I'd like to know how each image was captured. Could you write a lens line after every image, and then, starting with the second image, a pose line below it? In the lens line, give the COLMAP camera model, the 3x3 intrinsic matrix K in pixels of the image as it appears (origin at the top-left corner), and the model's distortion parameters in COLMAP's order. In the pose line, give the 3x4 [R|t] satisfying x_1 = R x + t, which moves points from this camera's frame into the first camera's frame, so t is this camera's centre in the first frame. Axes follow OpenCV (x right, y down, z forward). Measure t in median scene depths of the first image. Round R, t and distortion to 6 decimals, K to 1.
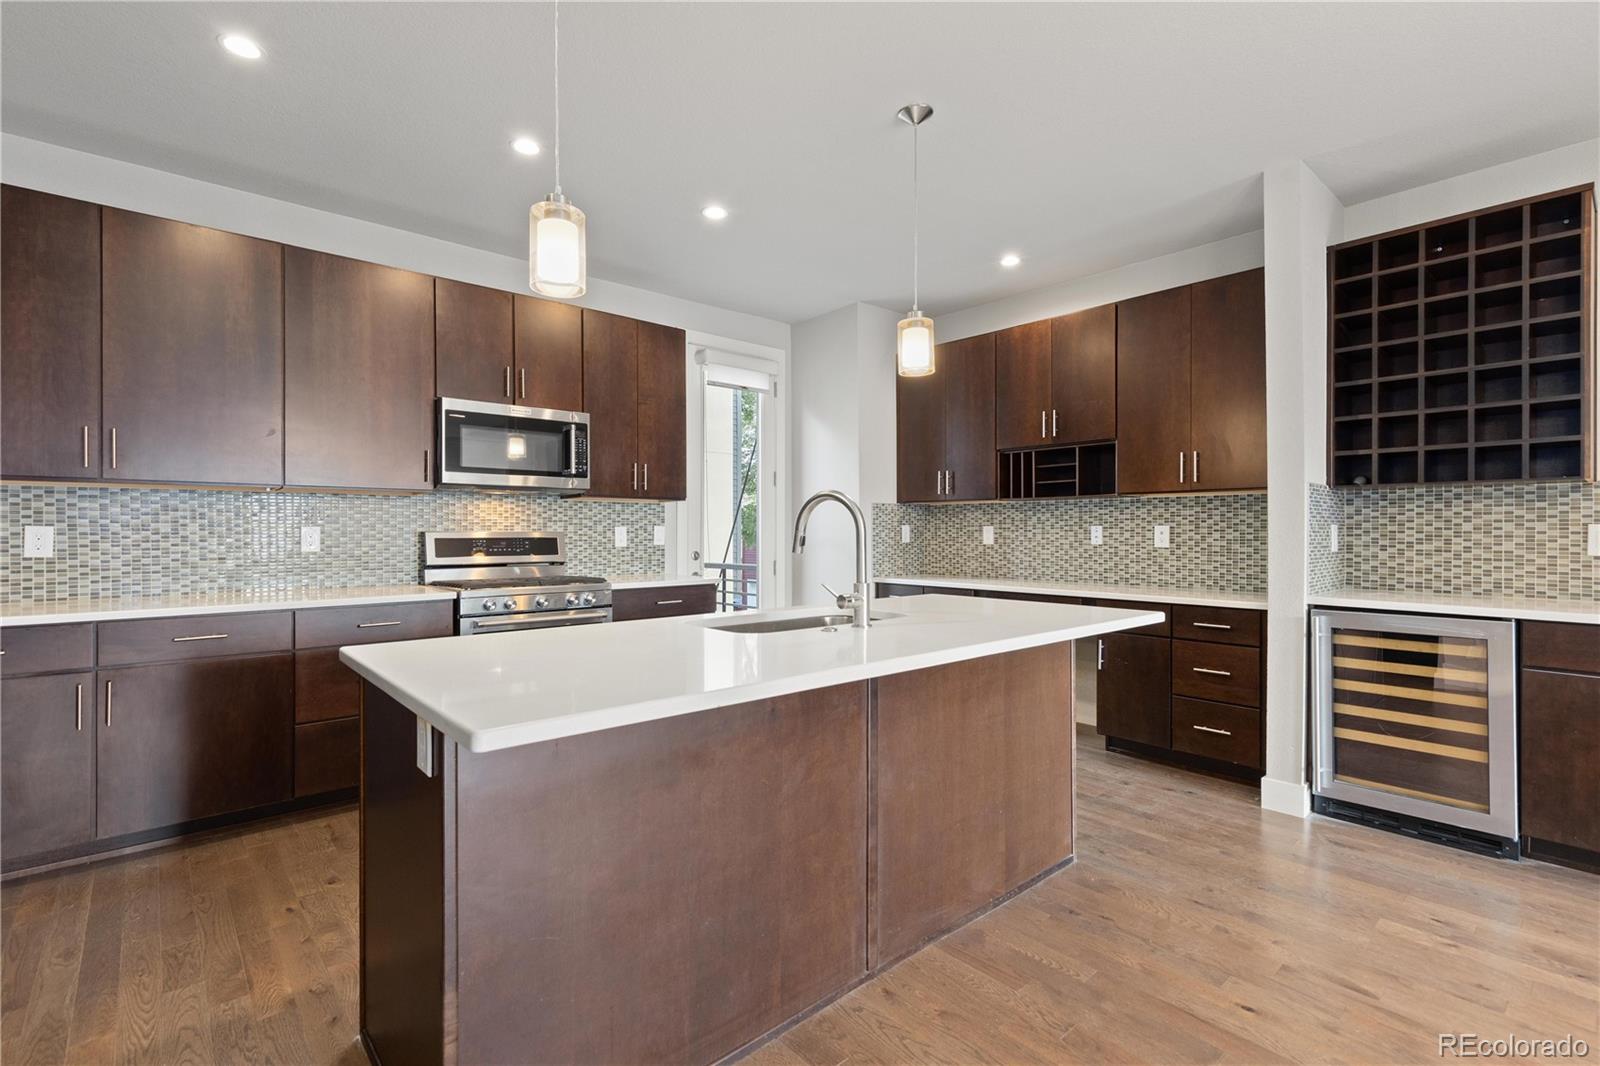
lens RADIAL K [[727.8, 0, 790.1], [0, 727.8, 532.3], [0, 0, 1]] dist [0.005410, 0.000028]
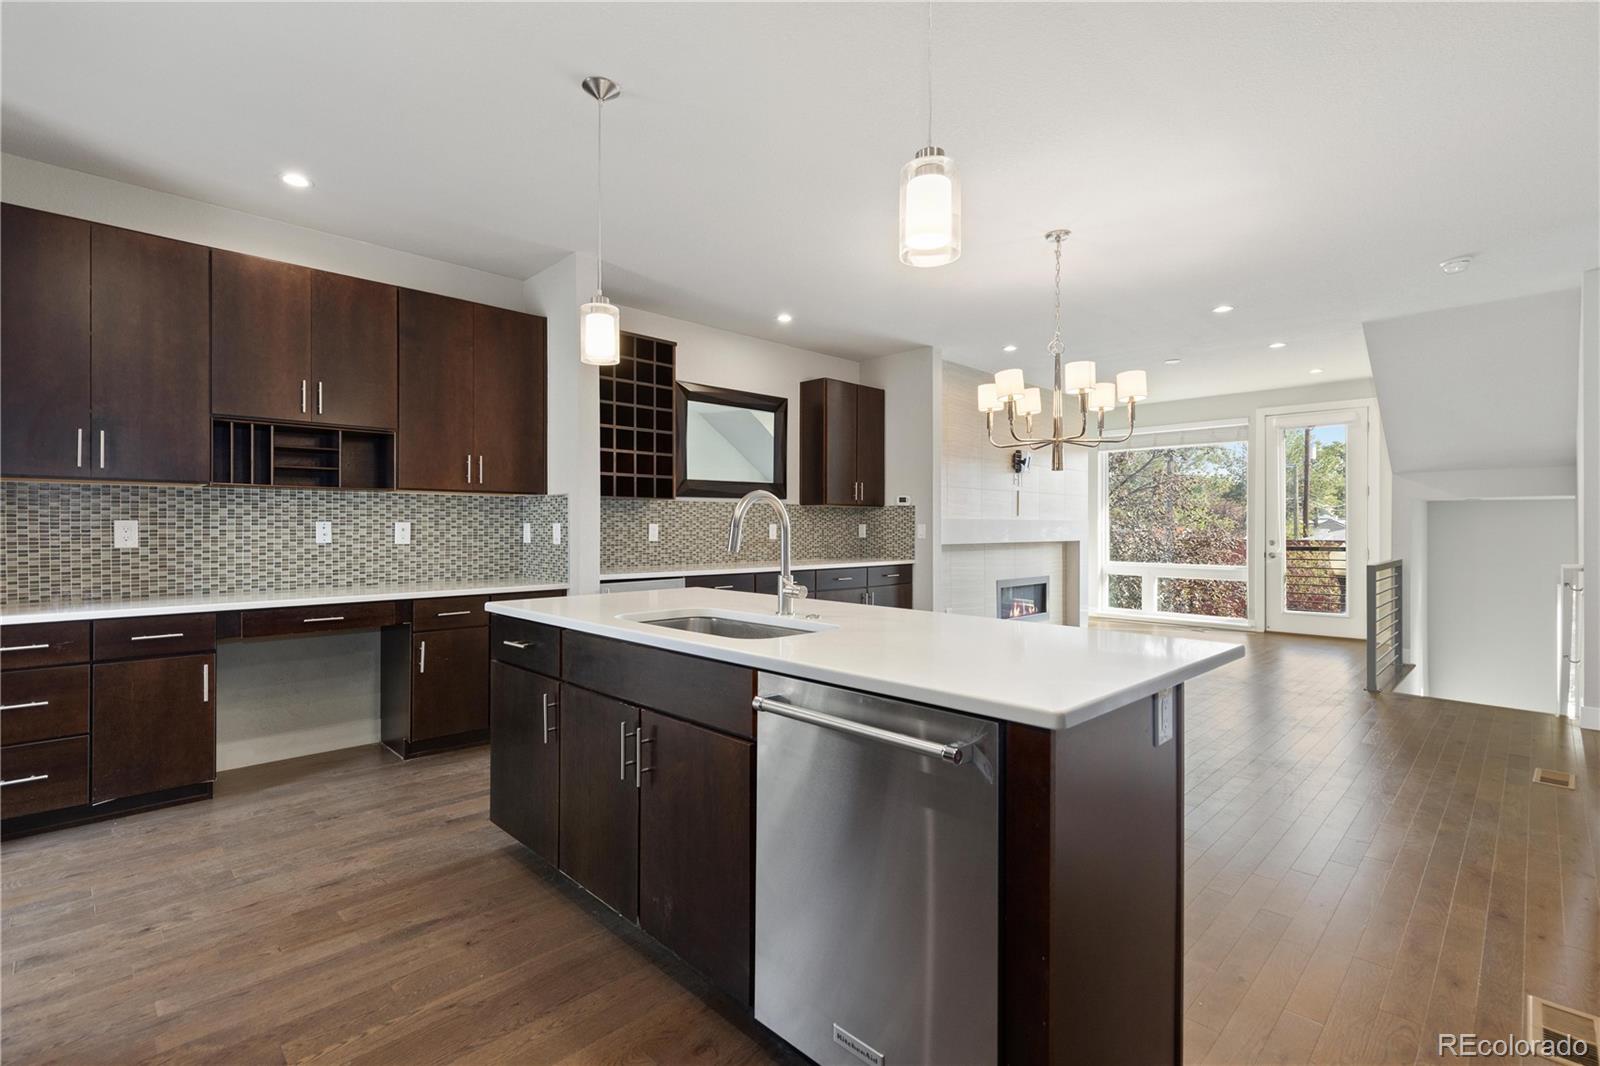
lens RADIAL K [[727.8, 0, 788.8], [0, 727.8, 525.3], [0, 0, 1]] dist [0.005410, 0.000028]
pose [[-0.057232, 0.001893, 0.998359, -0.645291], [0.000860, 0.999998, -0.001847, -0.003381], [-0.998361, 0.000753, -0.057233, 0.665216]]
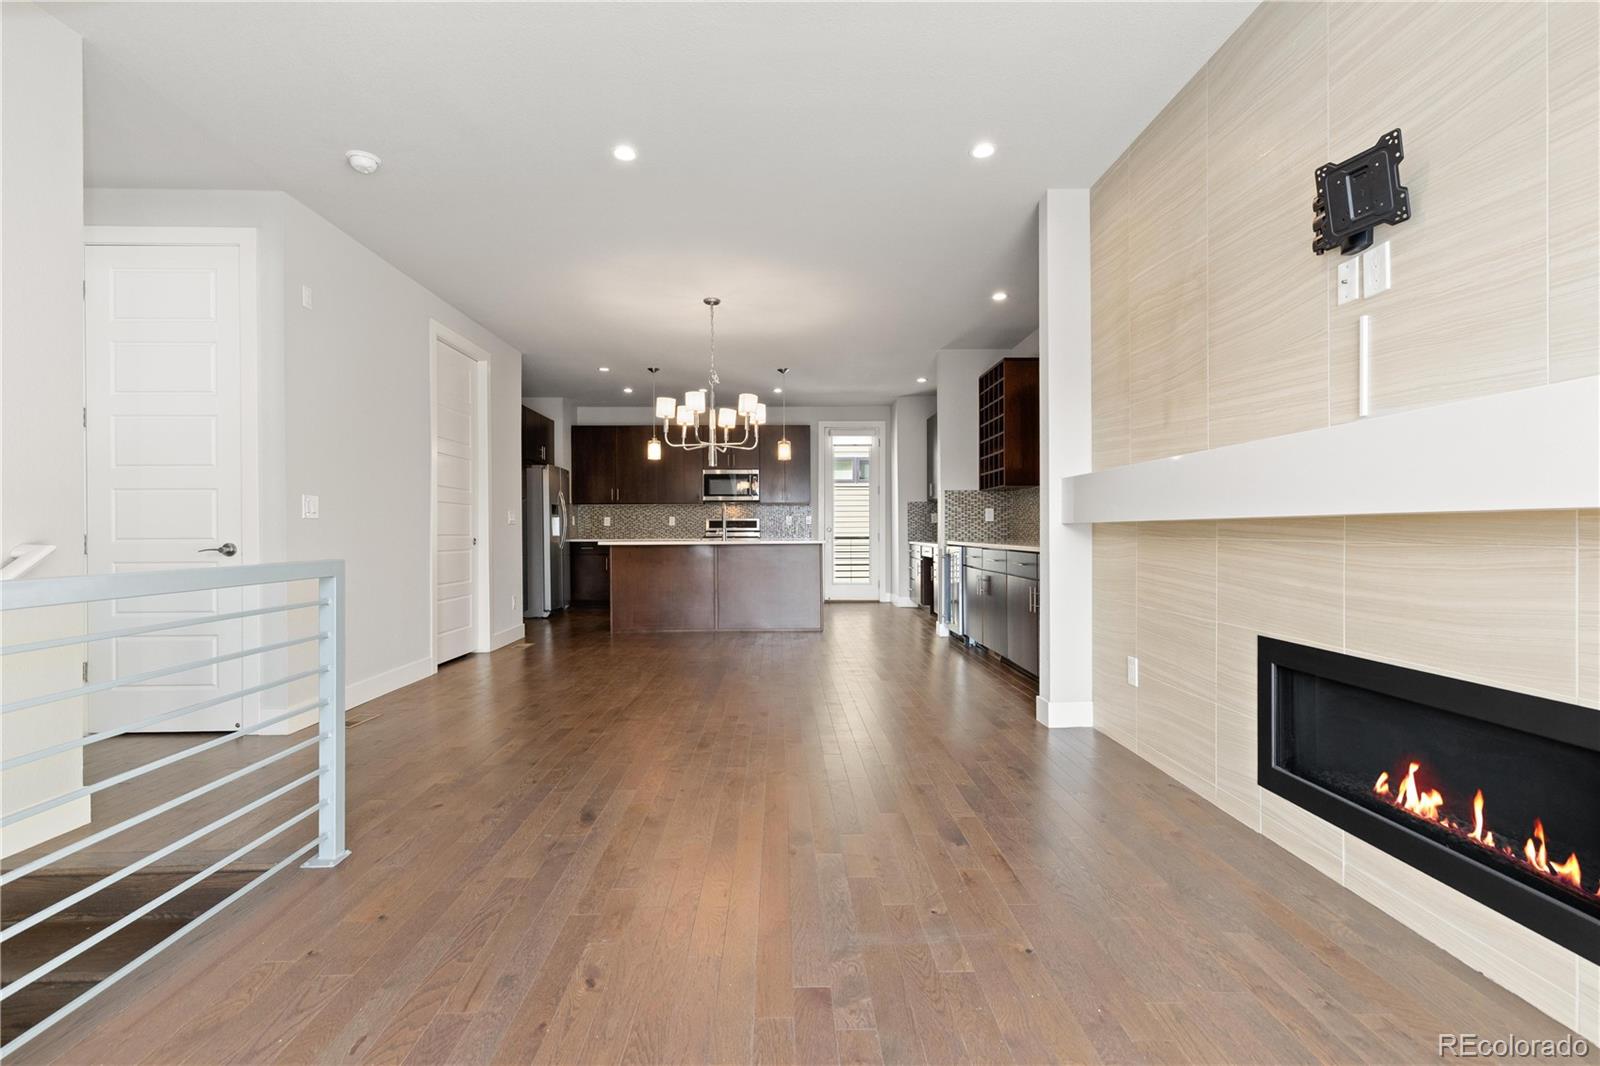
lens RADIAL K [[727.8, 0, 799.5], [0, 727.8, 532.1], [0, 0, 1]] dist [0.005410, 0.000028]
pose [[0.770989, 0.000722, -0.636848, 1.661590], [-0.001281, 0.999999, -0.000418, 0.057025], [0.636847, 0.001138, 0.770989, -0.953239]]
